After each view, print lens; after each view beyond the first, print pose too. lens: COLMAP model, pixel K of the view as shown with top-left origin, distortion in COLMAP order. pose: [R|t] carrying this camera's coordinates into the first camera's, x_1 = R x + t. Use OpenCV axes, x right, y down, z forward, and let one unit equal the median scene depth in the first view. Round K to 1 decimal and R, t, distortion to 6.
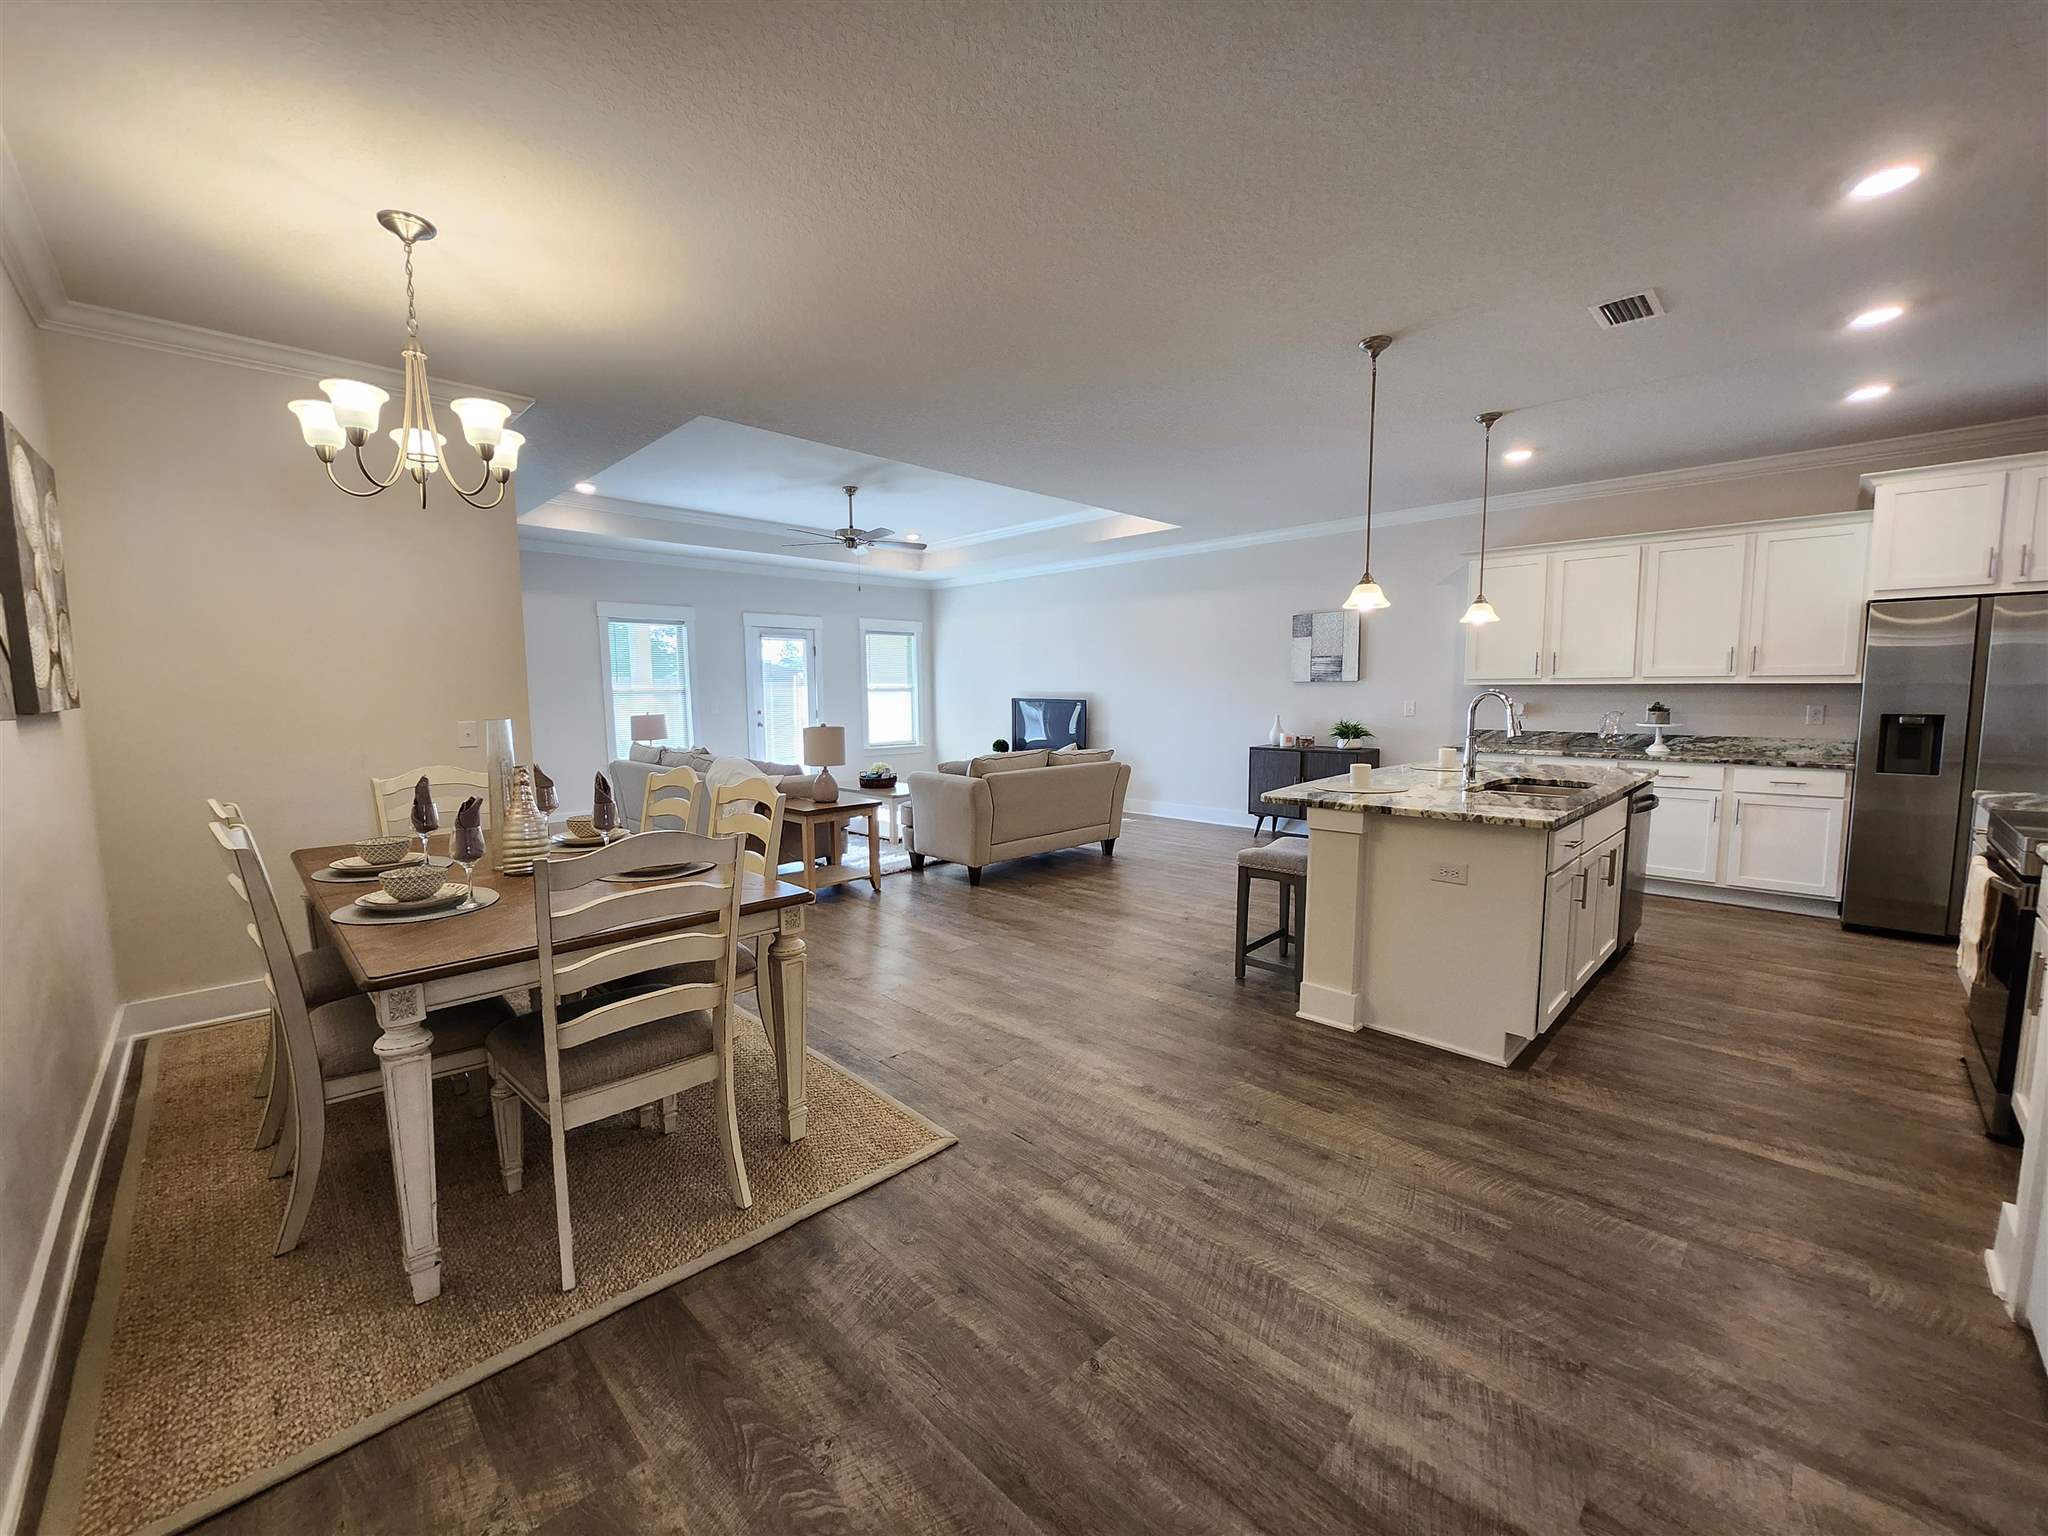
lens RADIAL K [[817.5, 0, 1002.7], [0, 817.5, 771.2], [0, 0, 1]] dist [-0.016190, -0.000583]
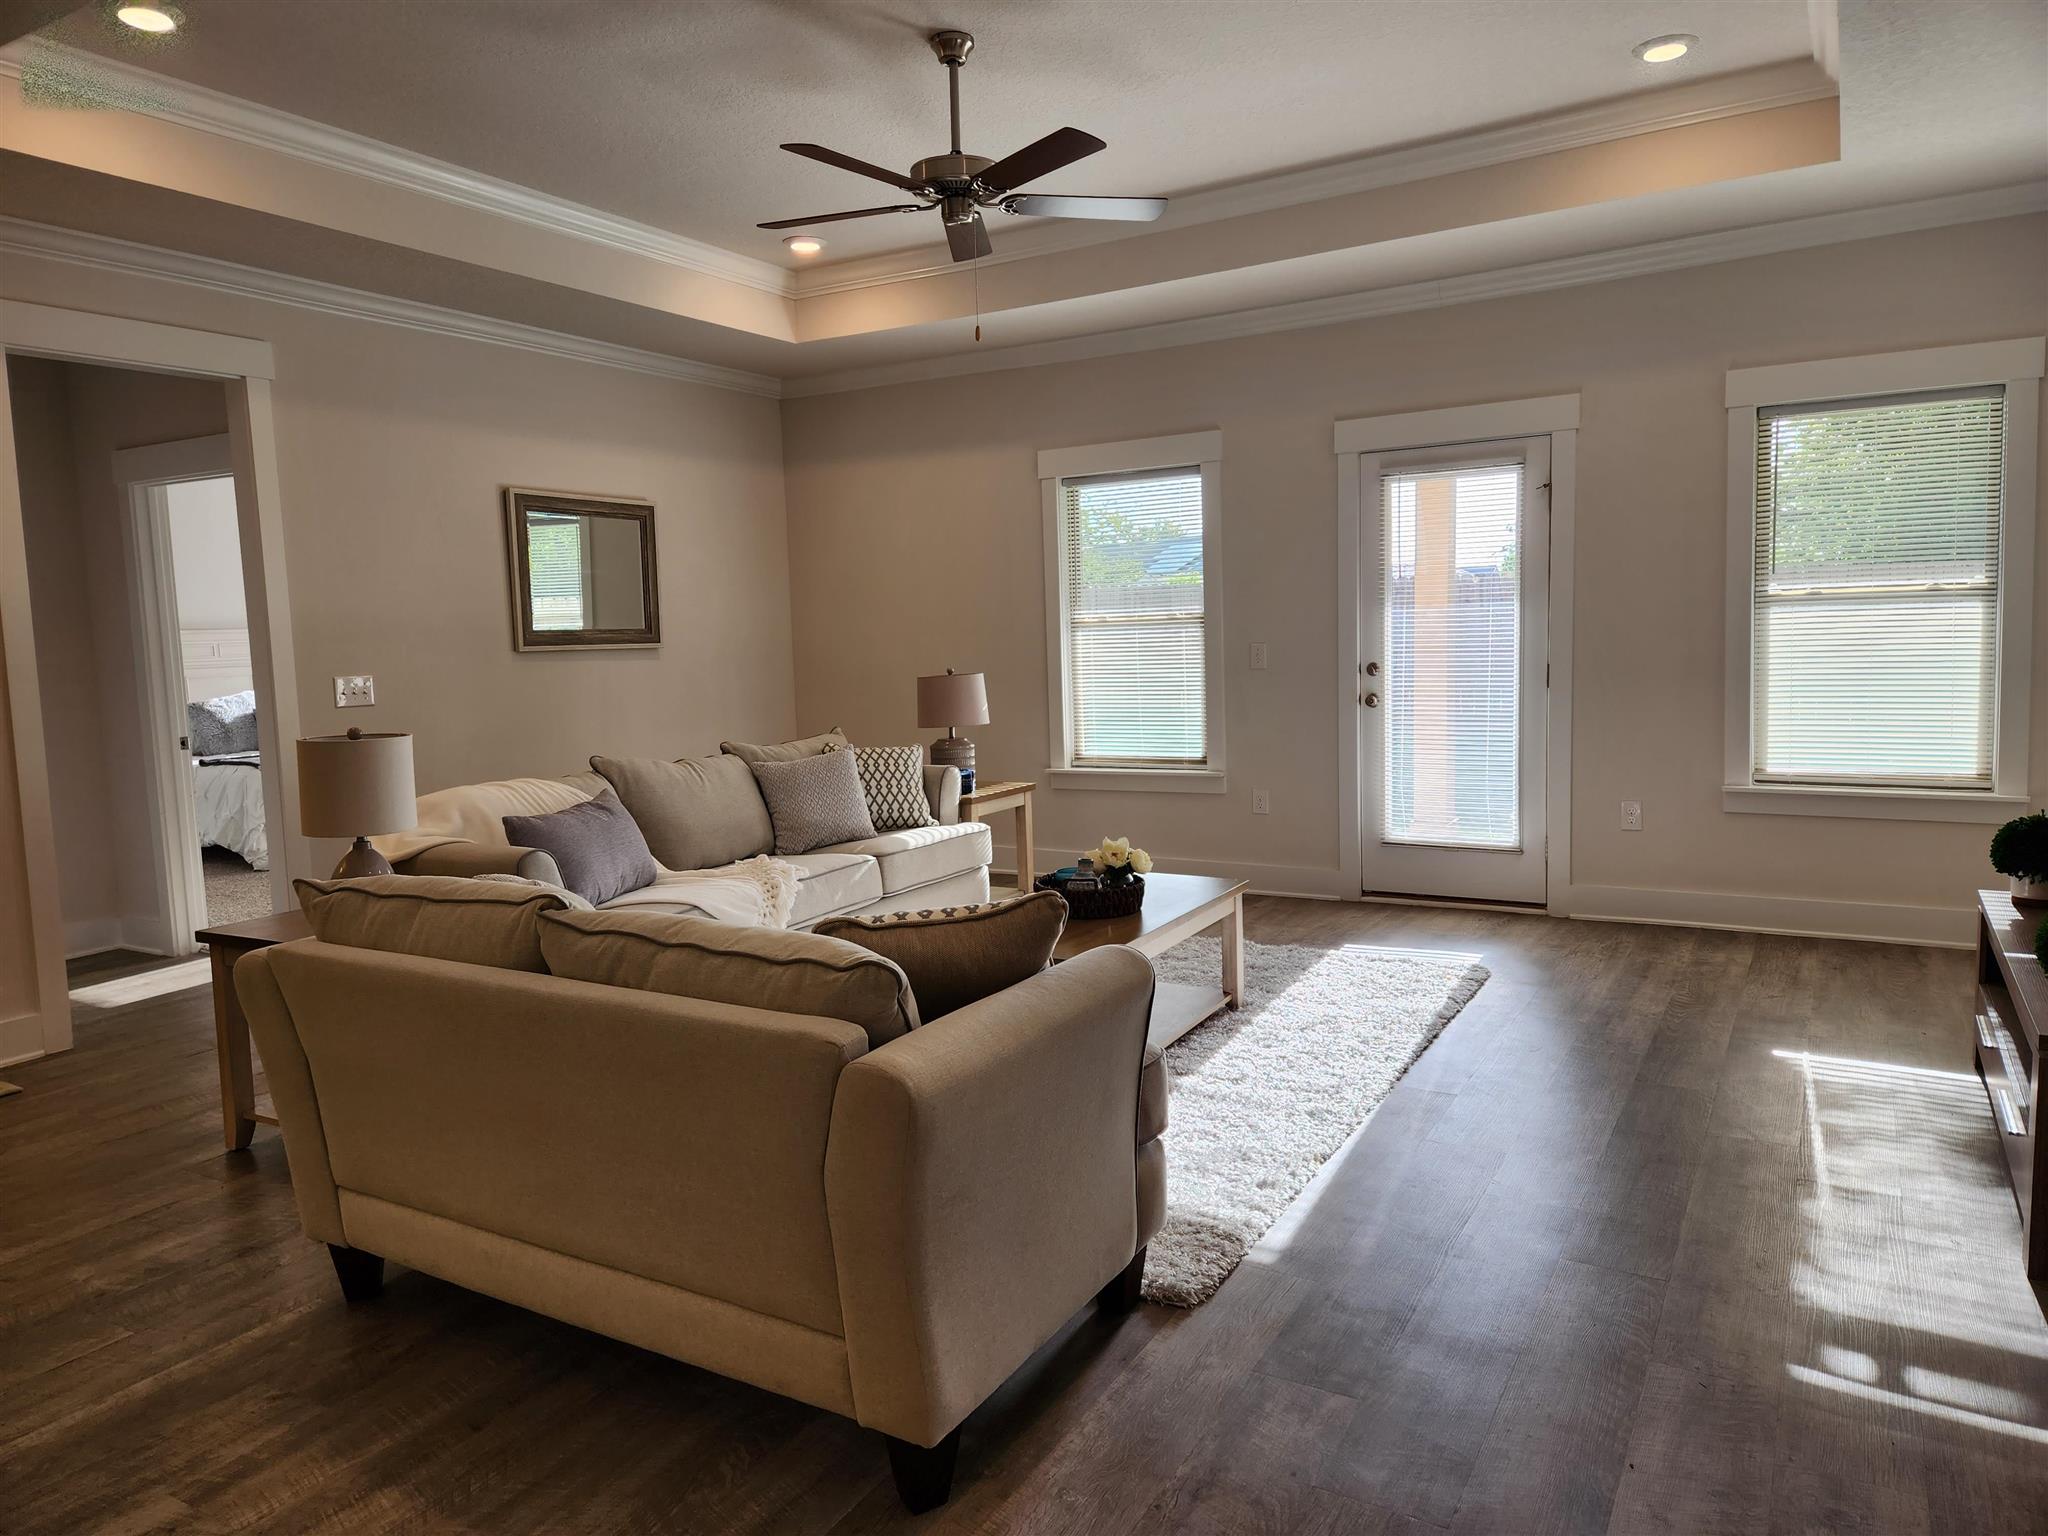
lens RADIAL K [[1367.7, 0, 1020.7], [0, 1367.7, 755.6], [0, 0, 1]] dist [0.063807, -0.054997]
pose [[0.261020, 0.089318, -0.961192, 0.769167], [-0.067505, 0.994962, 0.074125, -0.172205], [0.962970, 0.045537, 0.265734, 1.666048]]
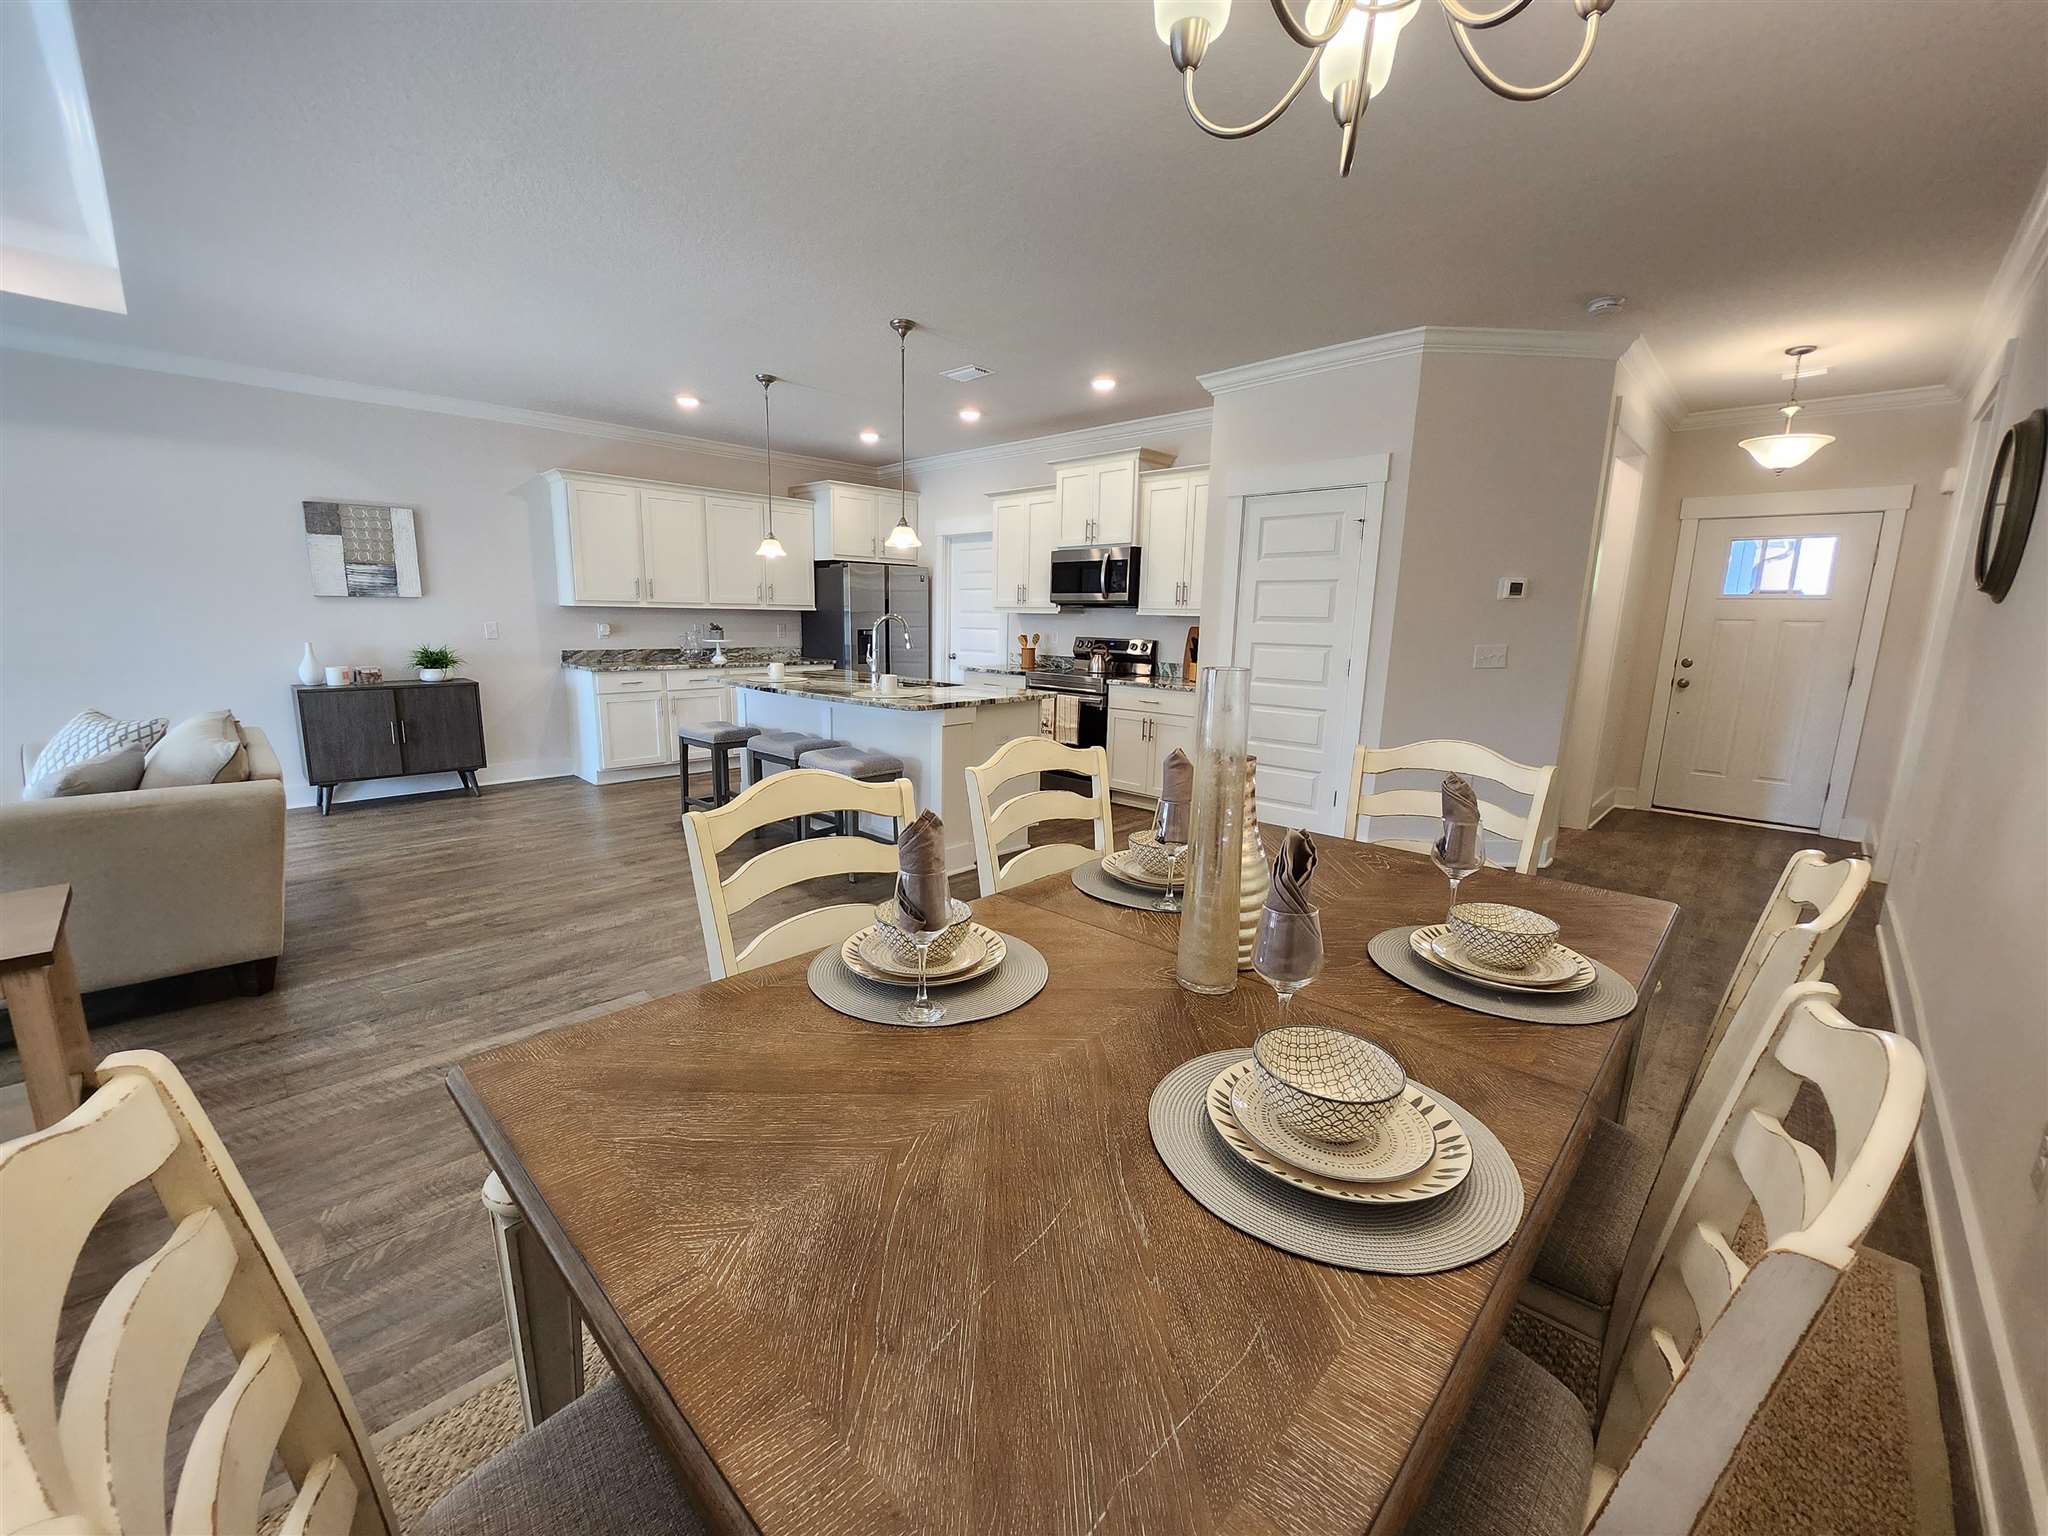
lens RADIAL K [[817.5, 0, 1002.7], [0, 817.5, 771.2], [0, 0, 1]] dist [-0.016190, -0.000583]
pose [[-0.019072, -0.178804, 0.983700, -0.773972], [0.082766, 0.980220, 0.179776, -0.070953], [-0.996386, 0.084846, -0.003895, 0.817921]]
